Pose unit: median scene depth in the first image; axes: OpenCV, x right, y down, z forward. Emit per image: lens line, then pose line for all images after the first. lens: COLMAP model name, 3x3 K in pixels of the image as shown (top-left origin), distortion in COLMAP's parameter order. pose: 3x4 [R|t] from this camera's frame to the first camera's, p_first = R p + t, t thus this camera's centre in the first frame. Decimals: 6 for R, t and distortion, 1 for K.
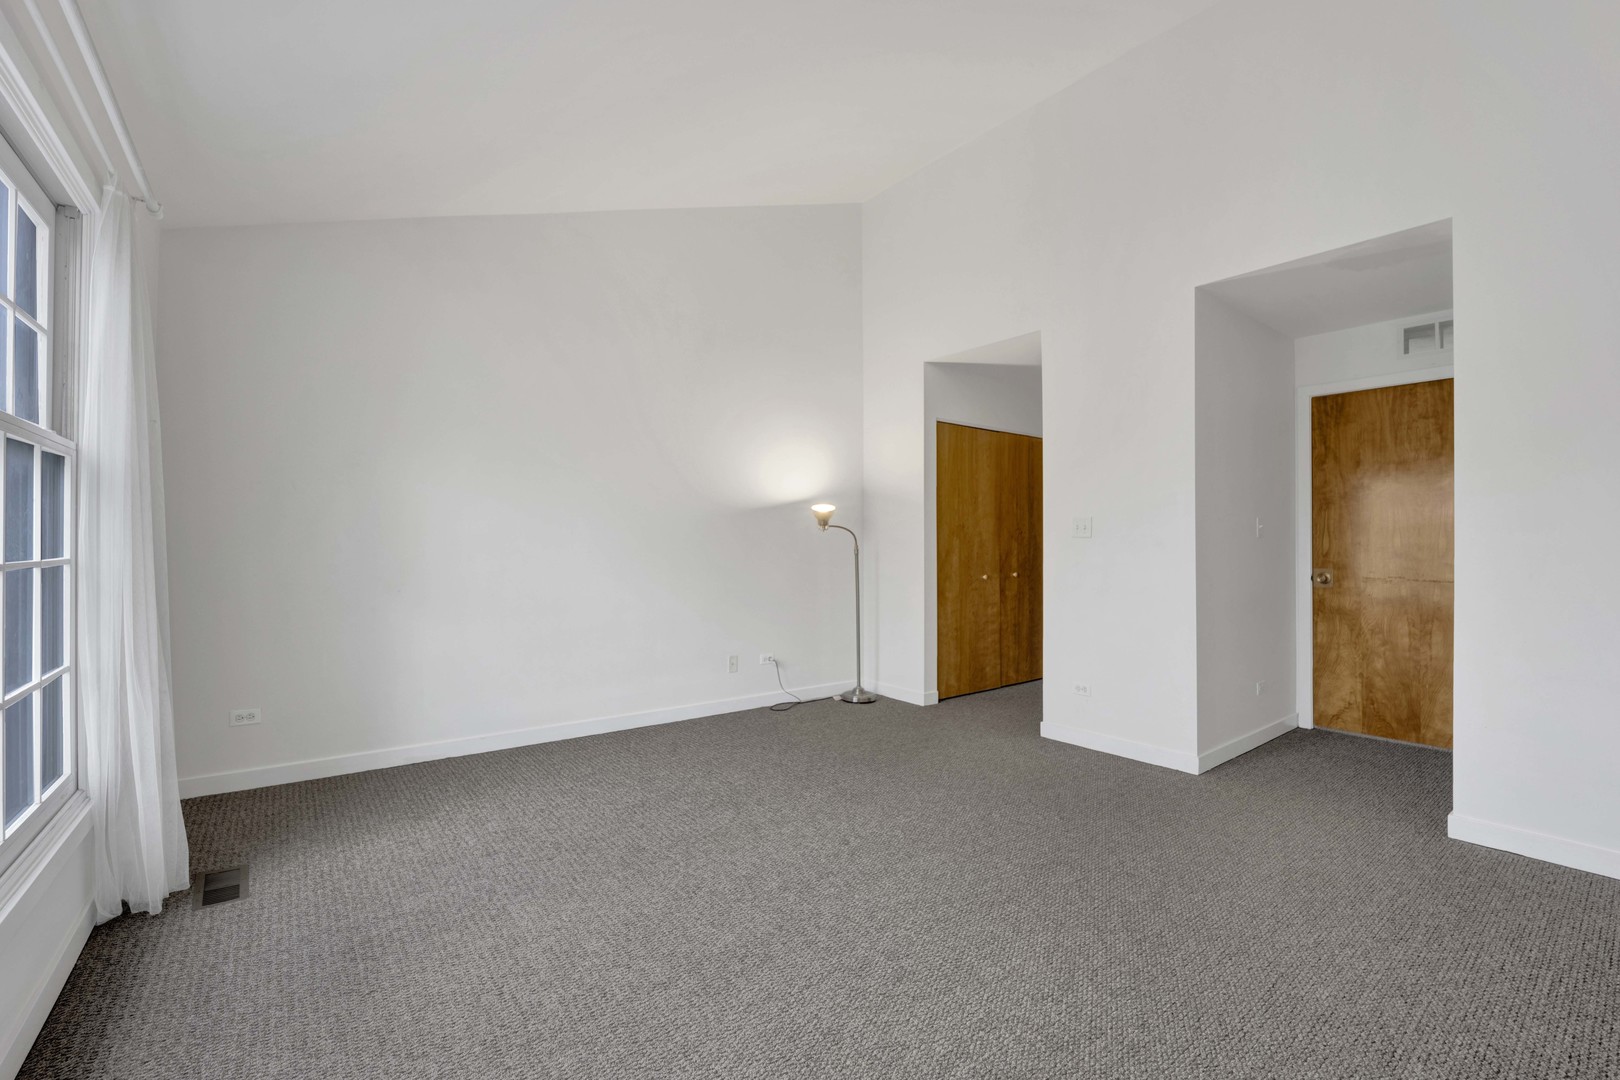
lens RADIAL K [[673.2, 0, 817.4], [0, 673.2, 548.9], [0, 0, 1]] dist [-0.022107, -0.002783]
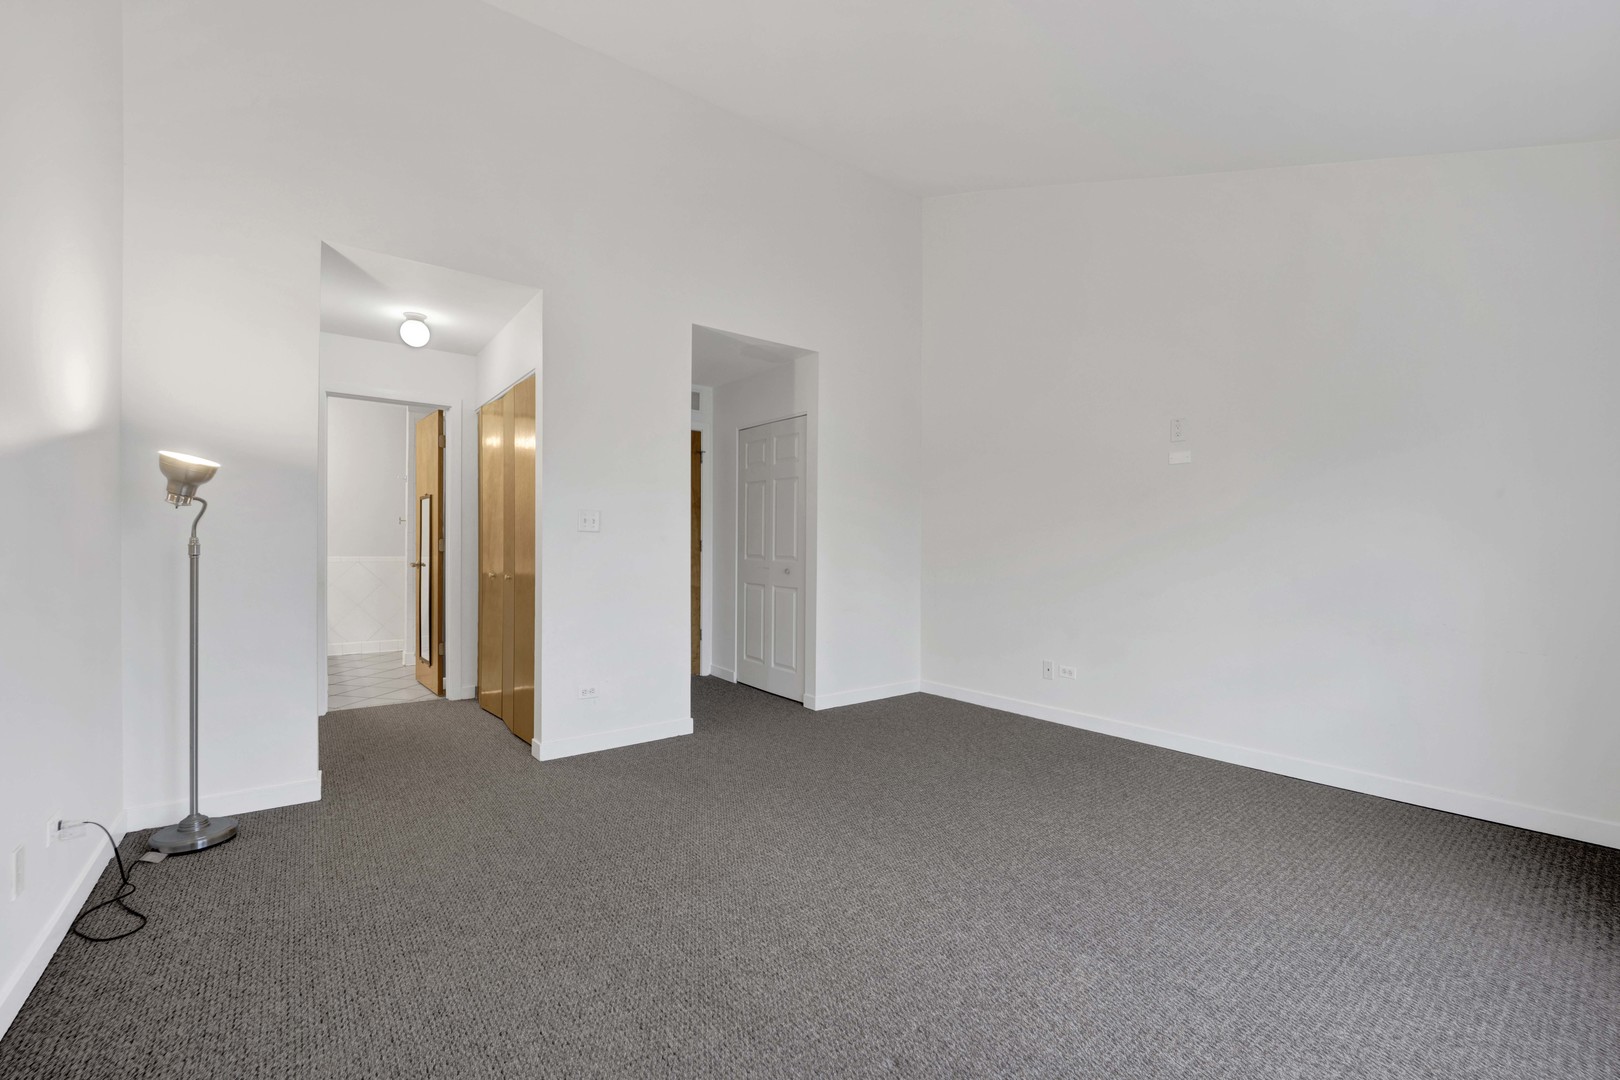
lens RADIAL K [[669.8, 0, 783.0], [0, 669.8, 537.5], [0, 0, 1]] dist [-0.024103, -0.000027]
pose [[0.027675, 0.004921, 0.999605, -0.543986], [-0.000393, 0.999988, -0.004912, -0.004177], [-0.999617, -0.000257, 0.027676, 0.706007]]
